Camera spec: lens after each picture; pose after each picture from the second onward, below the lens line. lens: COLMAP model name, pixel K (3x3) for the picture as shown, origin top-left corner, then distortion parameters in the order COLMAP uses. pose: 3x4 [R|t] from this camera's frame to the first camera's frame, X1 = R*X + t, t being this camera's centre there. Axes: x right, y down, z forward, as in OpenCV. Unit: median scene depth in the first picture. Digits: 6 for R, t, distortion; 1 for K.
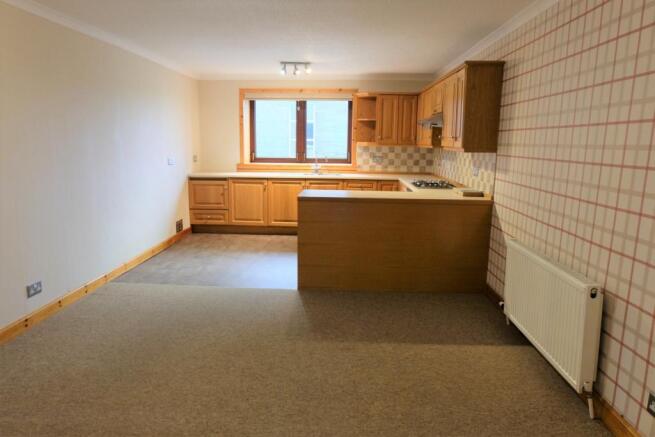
lens RADIAL K [[445.2, 0, 326.9], [0, 445.2, 228.3], [0, 0, 1]] dist [-0.079714, 0.113863]
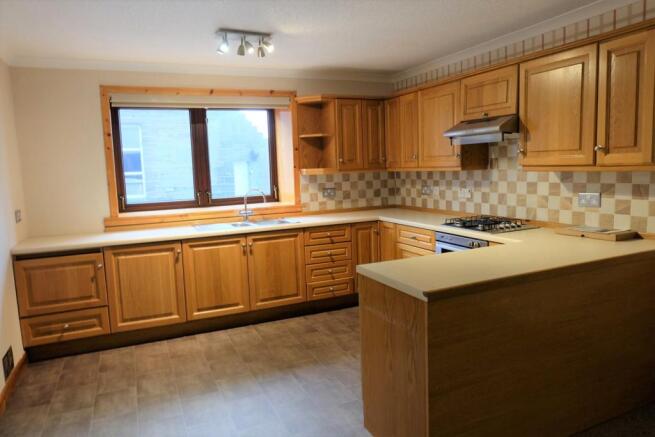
lens RADIAL K [[445.2, 0, 326.9], [0, 445.2, 228.3], [0, 0, 1]] dist [-0.079714, 0.113863]
pose [[0.896533, -0.106511, 0.429982, -0.197717], [0.132390, 0.990724, -0.030628, -0.081049], [-0.422732, 0.084384, 0.902318, 0.388560]]
